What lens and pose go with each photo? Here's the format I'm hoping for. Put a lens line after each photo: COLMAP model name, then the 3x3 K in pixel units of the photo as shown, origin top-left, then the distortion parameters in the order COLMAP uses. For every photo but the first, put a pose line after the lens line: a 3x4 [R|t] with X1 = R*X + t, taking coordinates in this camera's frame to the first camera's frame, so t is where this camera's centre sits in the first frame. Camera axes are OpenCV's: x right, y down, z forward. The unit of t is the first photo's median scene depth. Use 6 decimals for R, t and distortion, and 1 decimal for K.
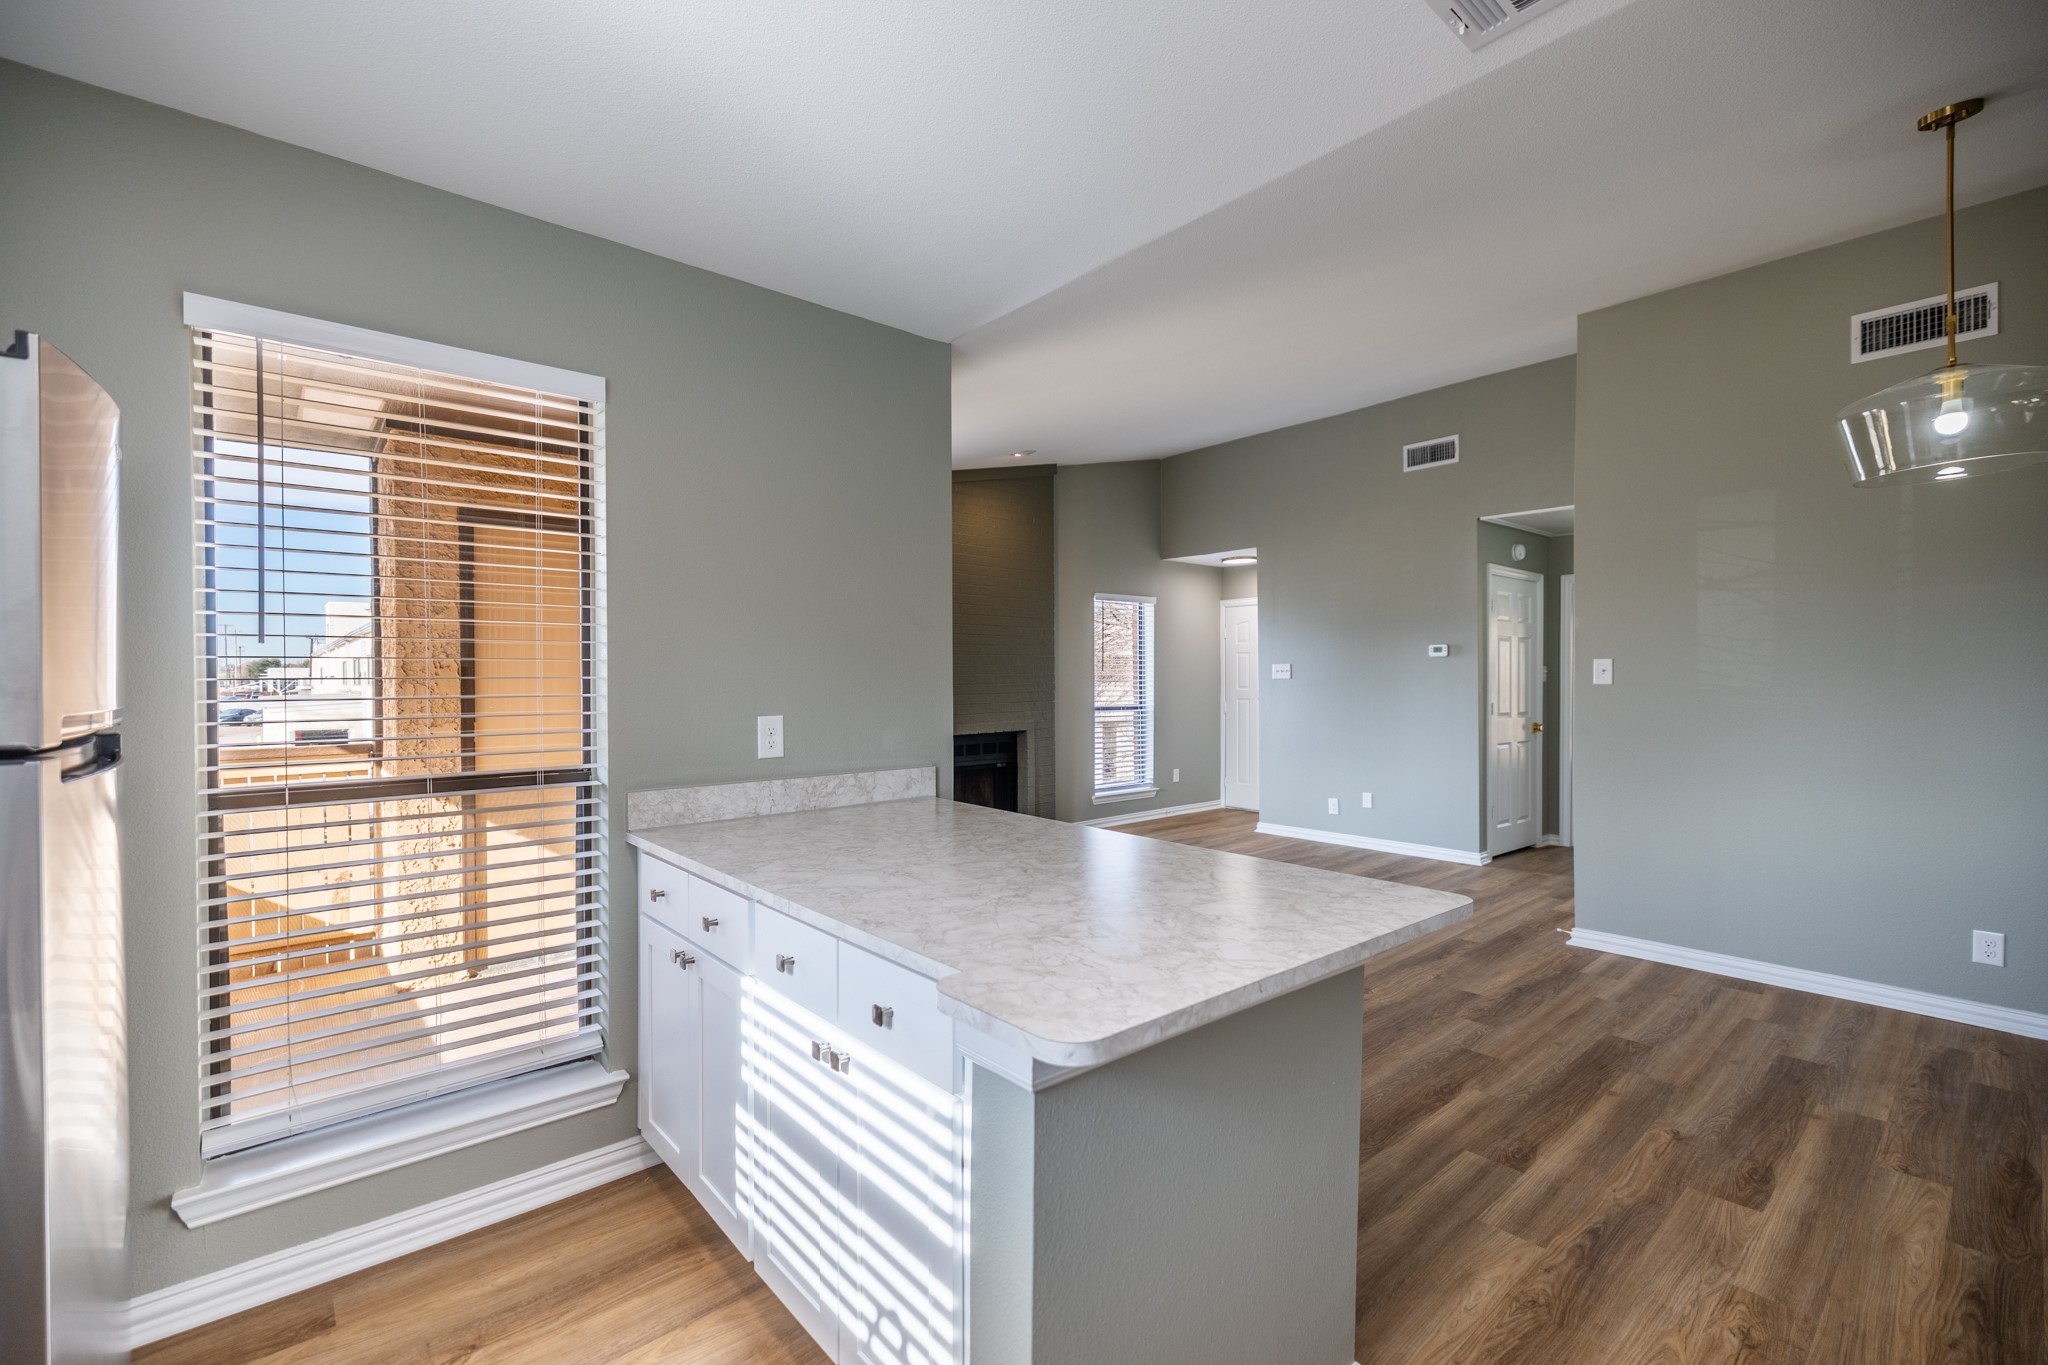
lens RADIAL K [[876.0, 0, 1012.1], [0, 876.0, 686.1], [0, 0, 1]] dist [0.000762, 0.000479]
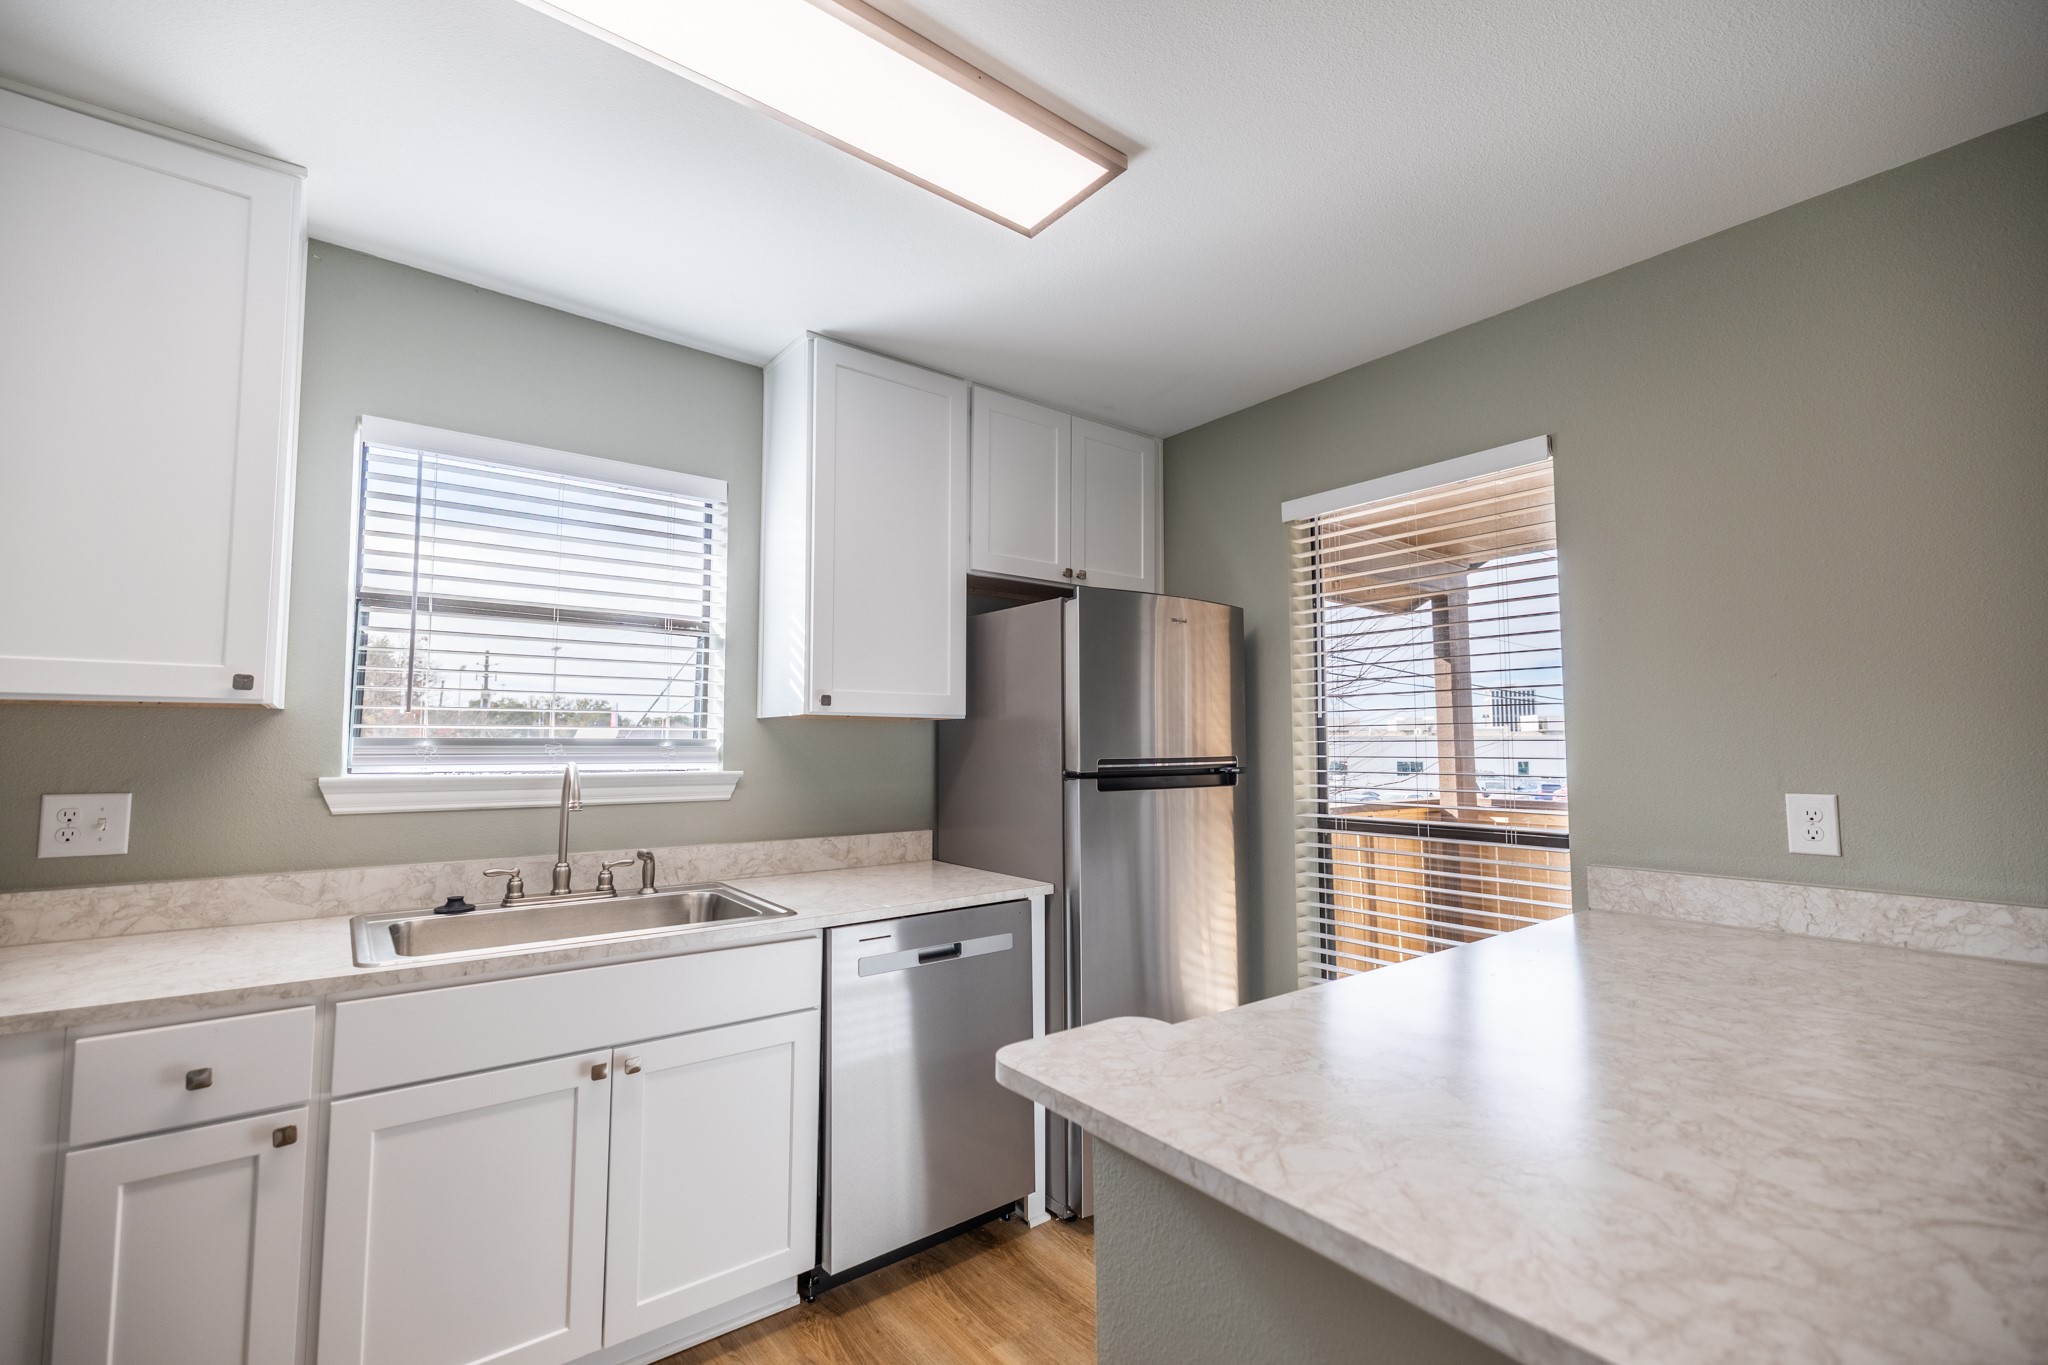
lens RADIAL K [[883.3, 0, 1013.6], [0, 883.3, 687.9], [0, 0, 1]] dist [0.001360, 0.000826]
pose [[-0.047427, -0.061594, -0.996974, 0.308967], [-0.008818, 0.998084, -0.061243, -0.000975], [0.998836, 0.005887, -0.047879, 0.263752]]
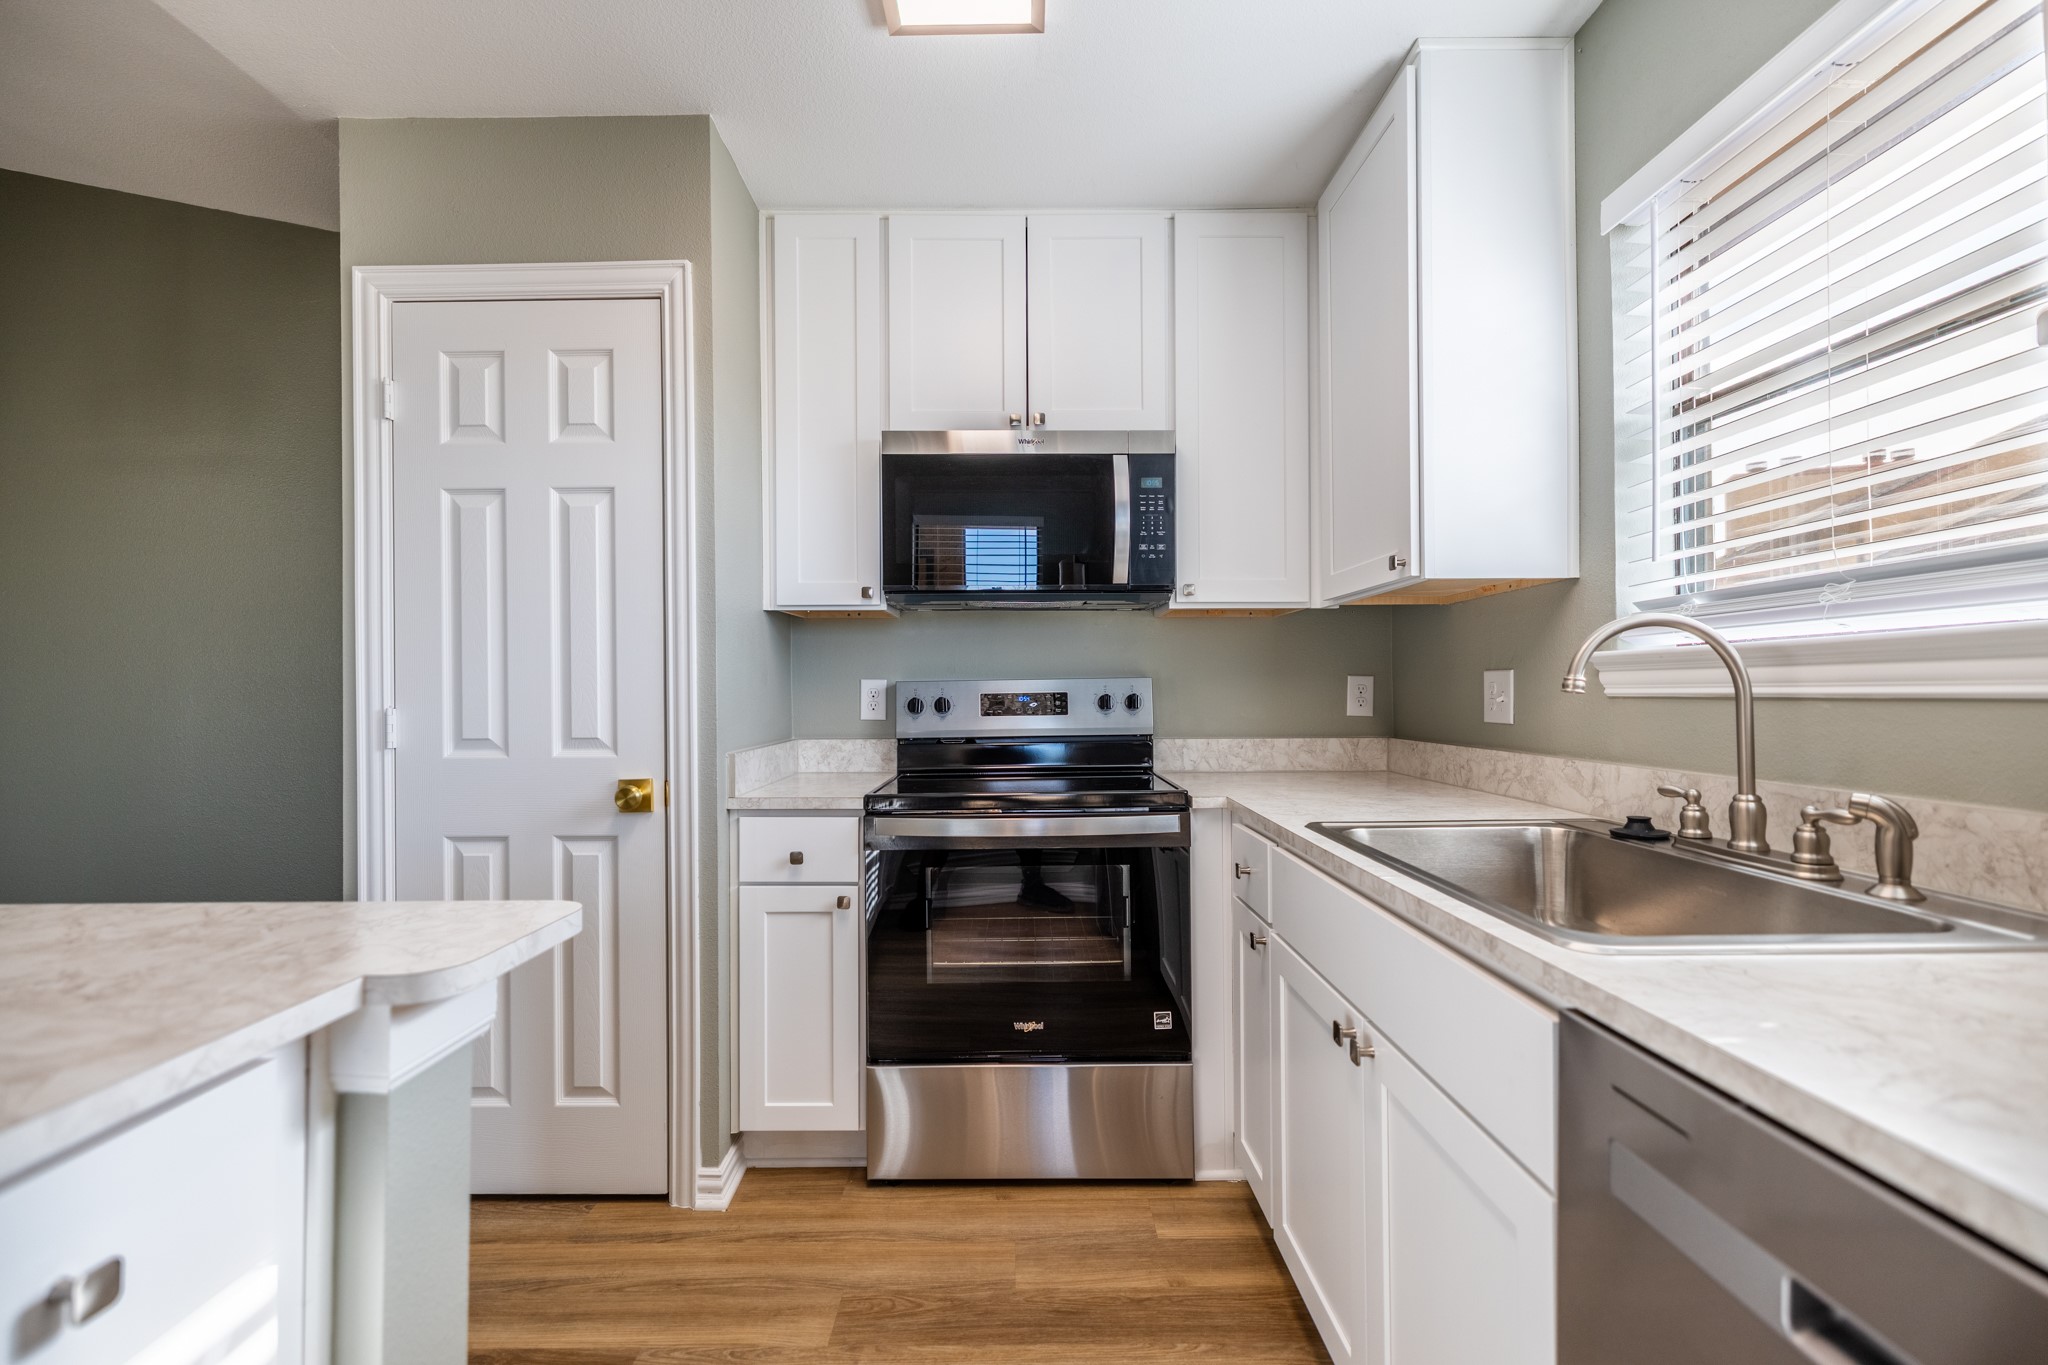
lens RADIAL K [[902.6, 0, 1012.3], [0, 902.6, 686.3], [0, 0, 1]] dist [0.003667, 0.000535]
pose [[-0.756996, 0.010490, 0.653335, -0.258816], [0.009990, 0.999940, -0.004480, 0.038930], [-0.653343, 0.003136, -0.757056, 0.363870]]
